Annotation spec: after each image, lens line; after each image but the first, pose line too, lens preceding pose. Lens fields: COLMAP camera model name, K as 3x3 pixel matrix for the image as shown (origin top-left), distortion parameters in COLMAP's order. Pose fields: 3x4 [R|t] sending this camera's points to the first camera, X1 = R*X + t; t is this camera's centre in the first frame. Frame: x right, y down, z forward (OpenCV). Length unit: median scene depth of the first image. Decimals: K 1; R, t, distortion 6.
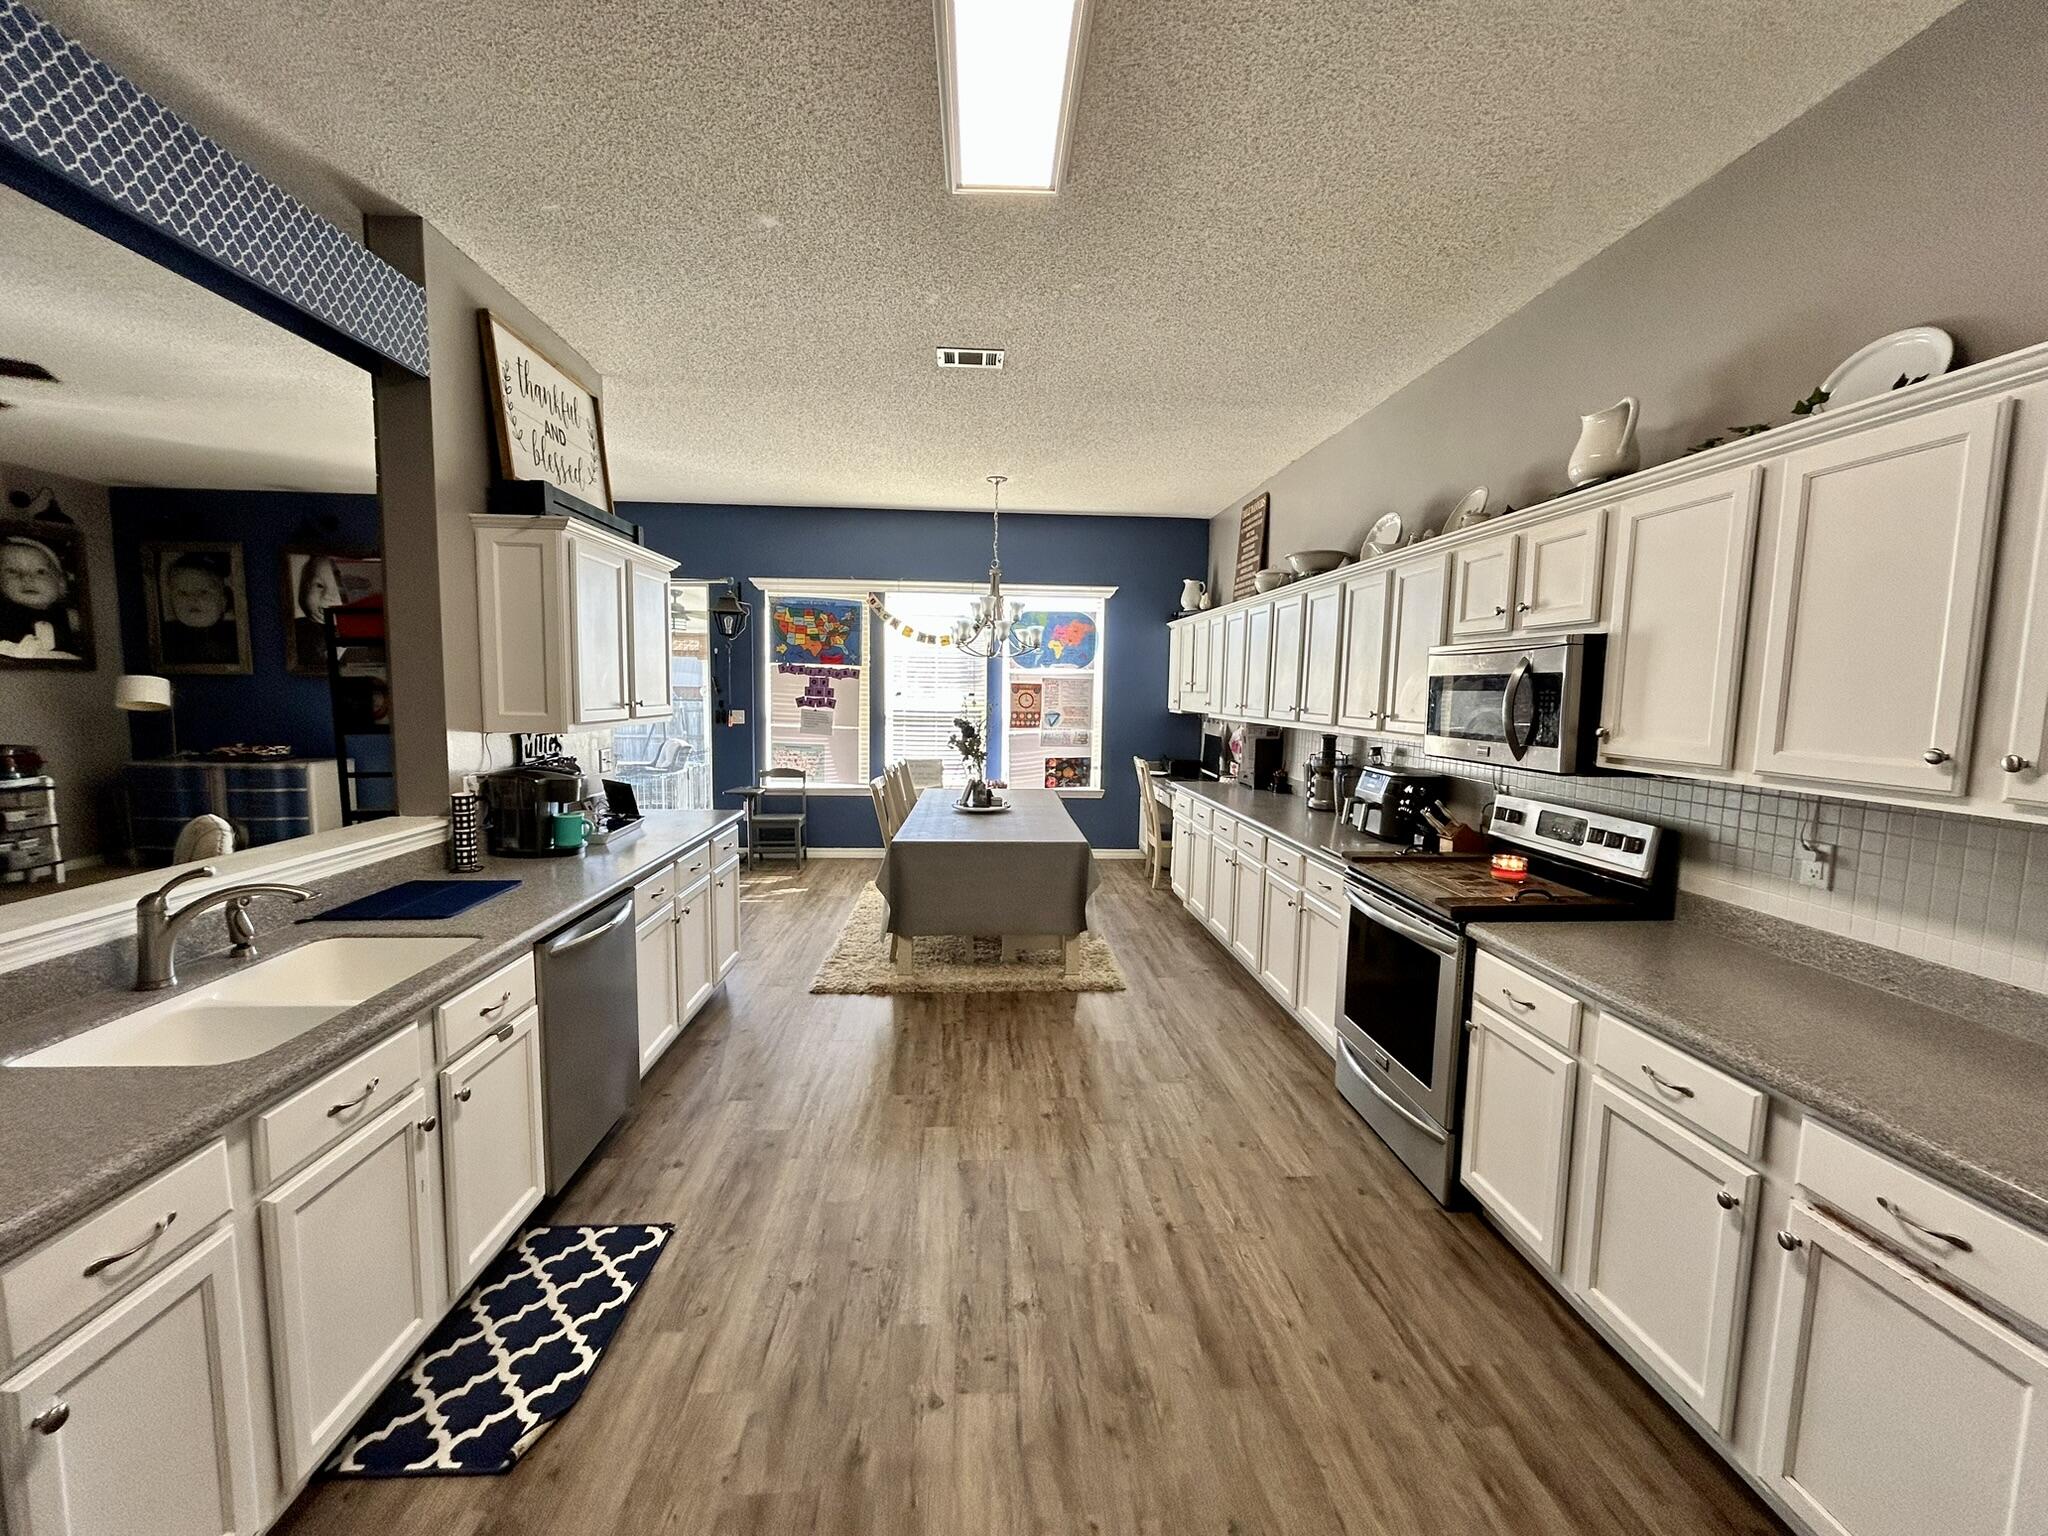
lens RADIAL K [[830.5, 0, 1024.3], [0, 830.5, 768.0], [0, 0, 1]] dist [0.000350, 0.000058]
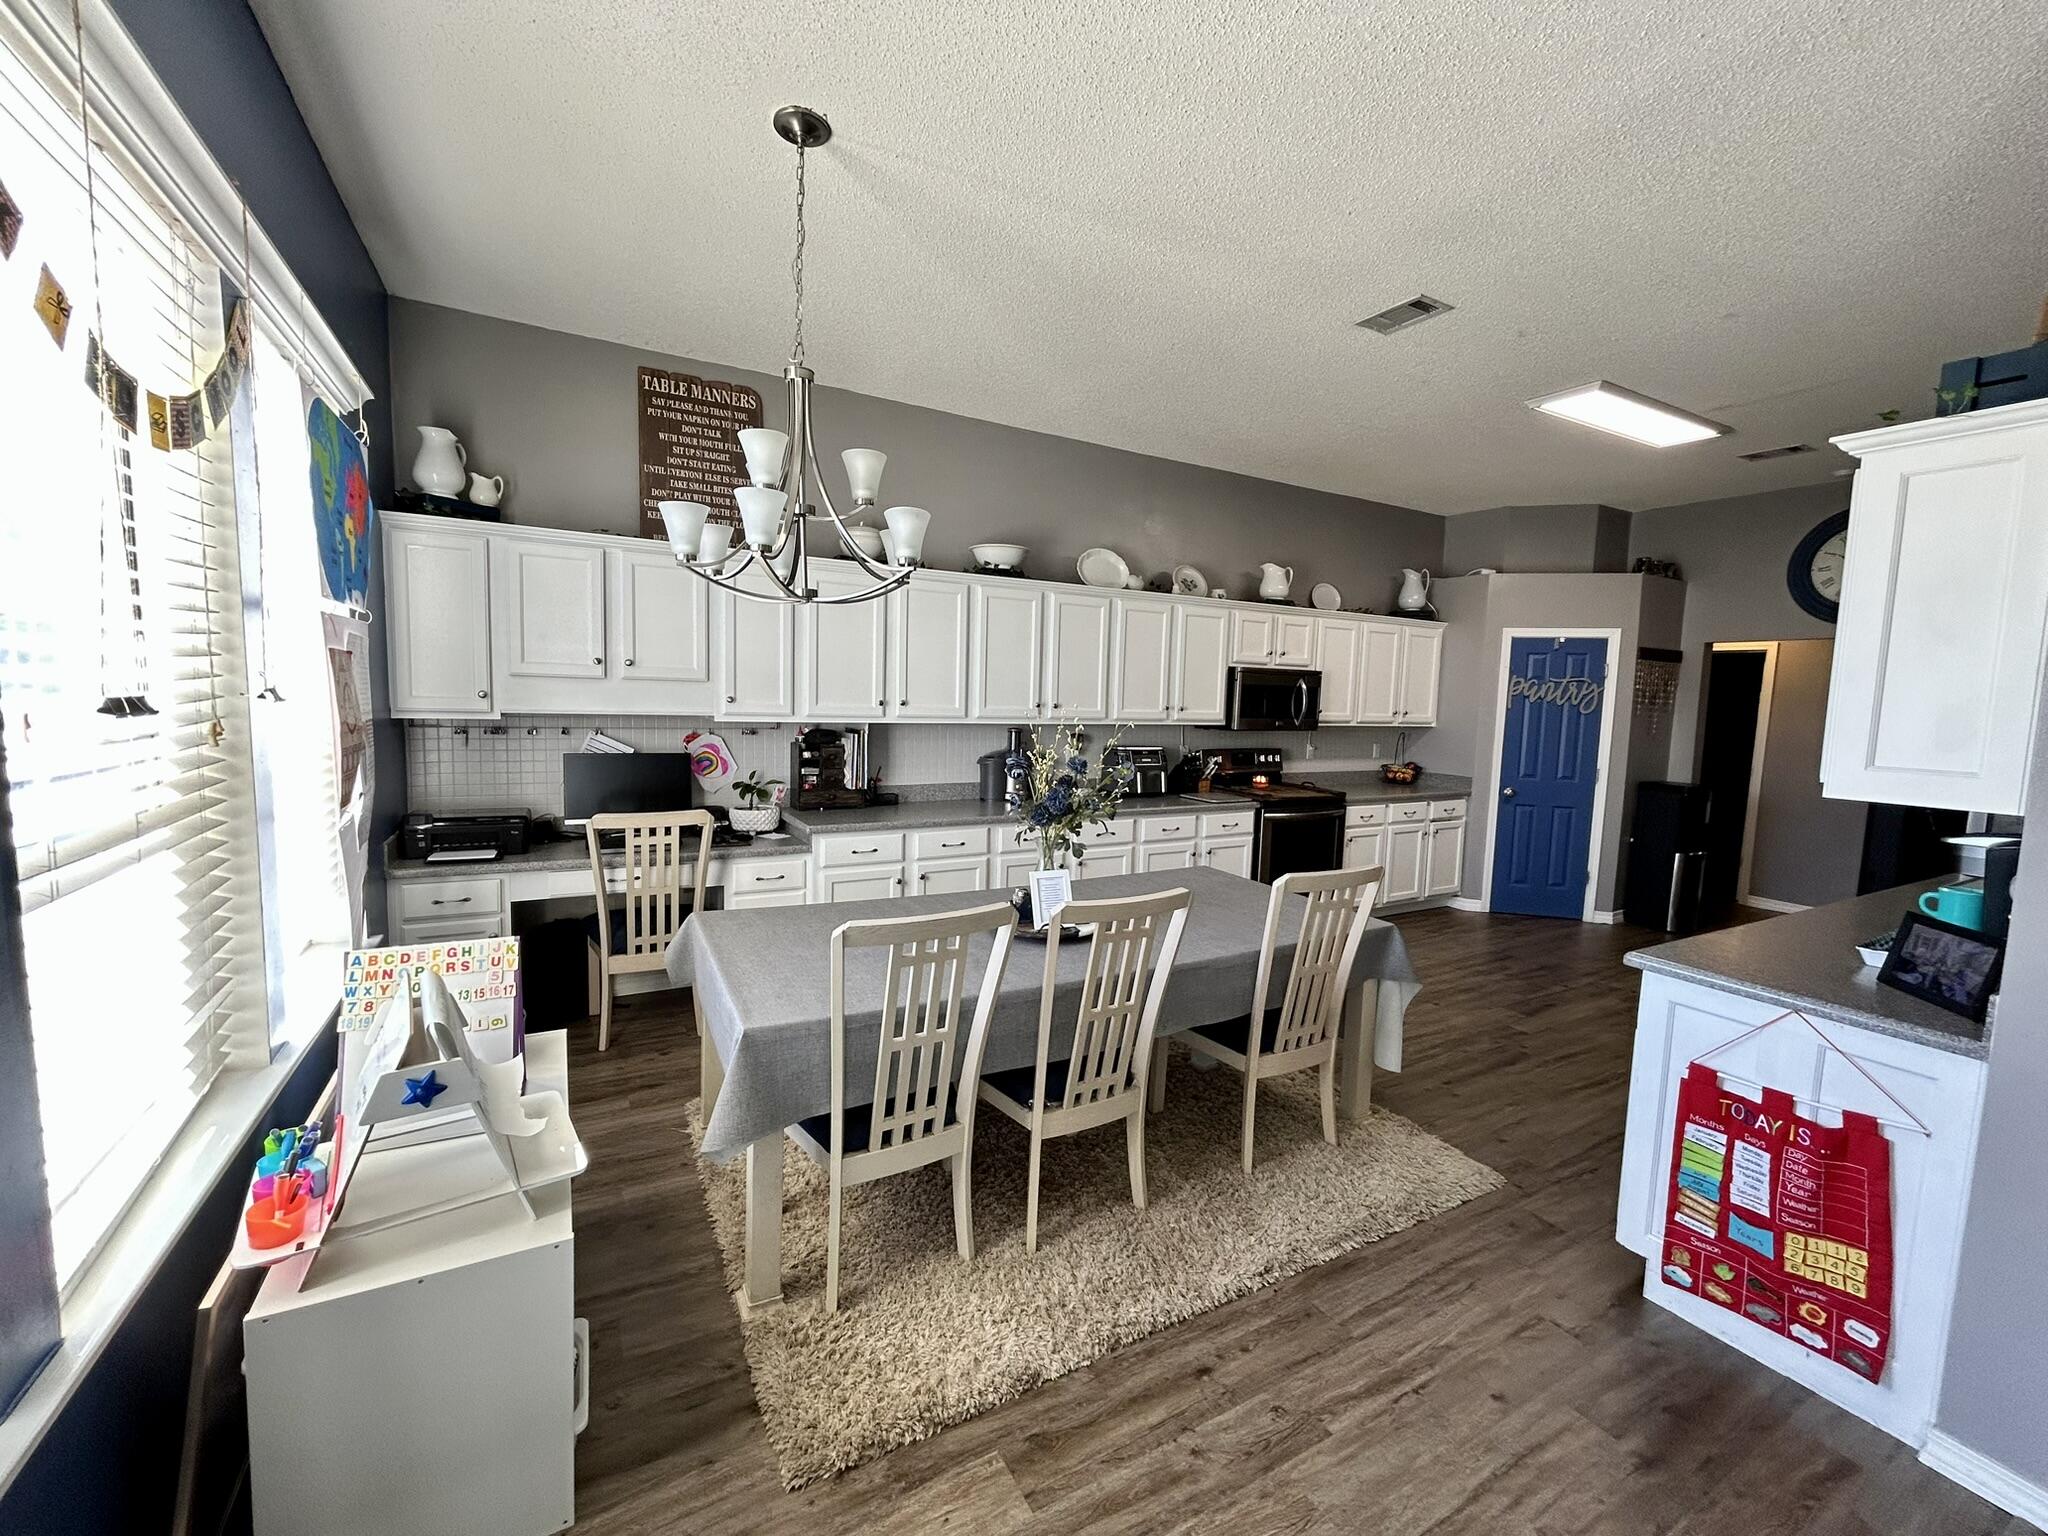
lens RADIAL K [[830.5, 0, 1022.1], [0, 830.5, 767.0], [0, 0, 1]] dist [0.000350, 0.000058]
pose [[-0.429435, -0.112720, 0.896036, -1.195425], [0.050957, 0.987575, 0.148657, -0.300293], [-0.901659, 0.109498, -0.418355, 2.927196]]
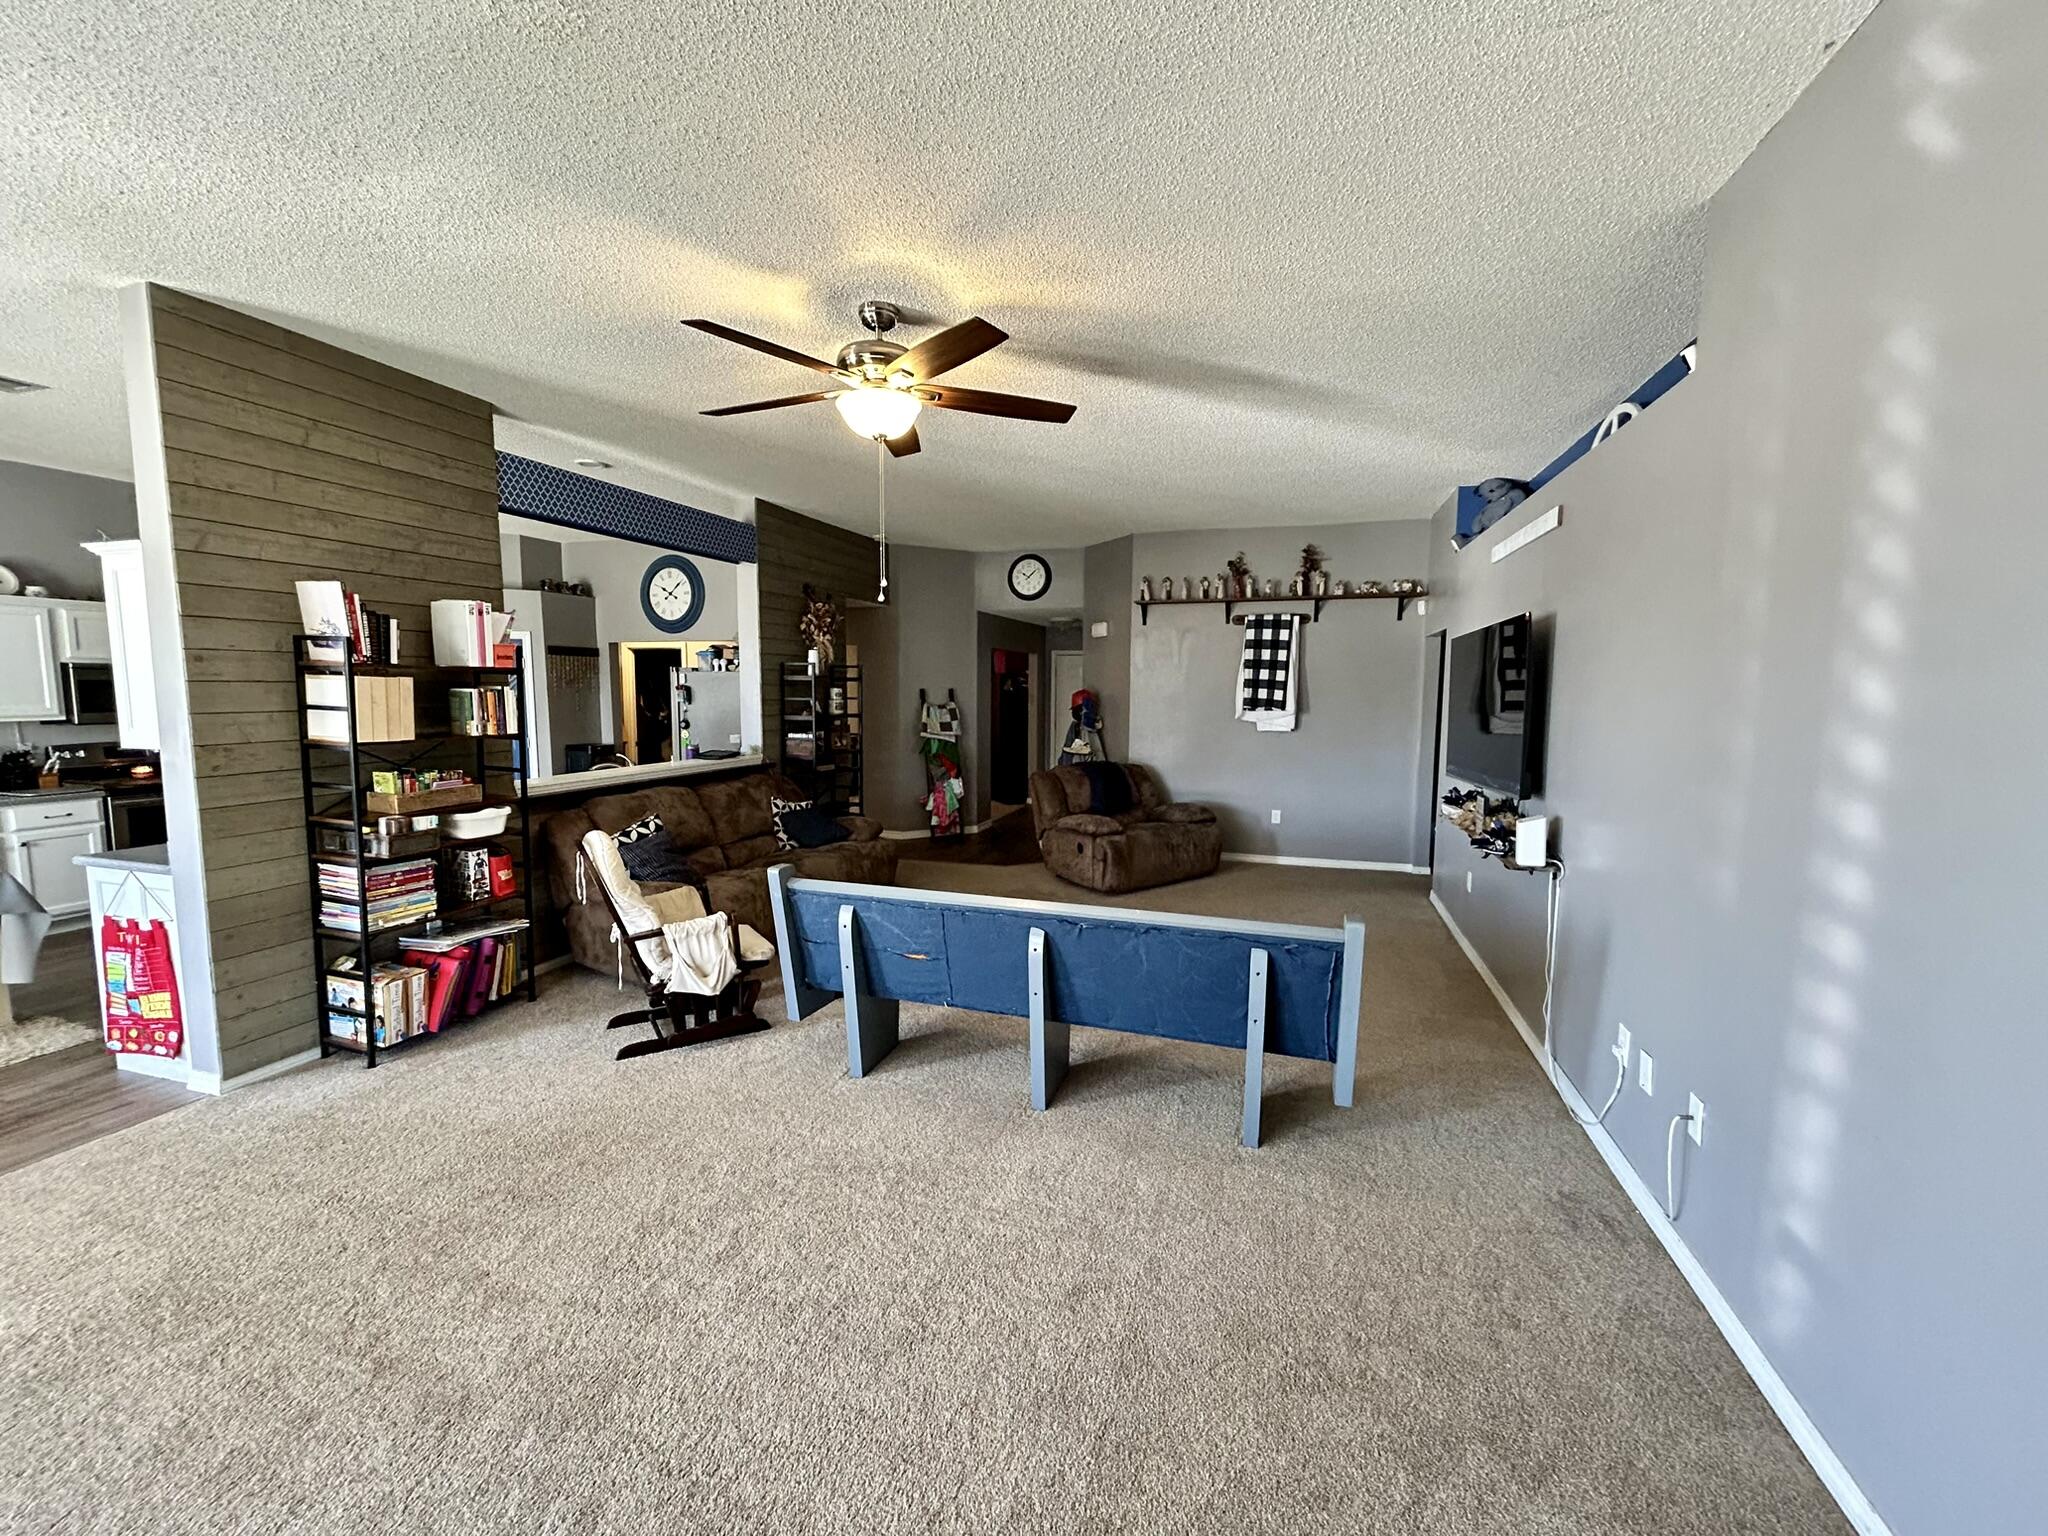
lens RADIAL K [[830.5, 0, 1021.4], [0, 830.5, 772.4], [0, 0, 1]] dist [0.000350, 0.000058]
pose [[-0.931164, -0.061517, 0.359373, -3.178844], [0.012250, 0.979828, 0.199466, -0.345357], [-0.364394, 0.190138, -0.911627, 2.556631]]
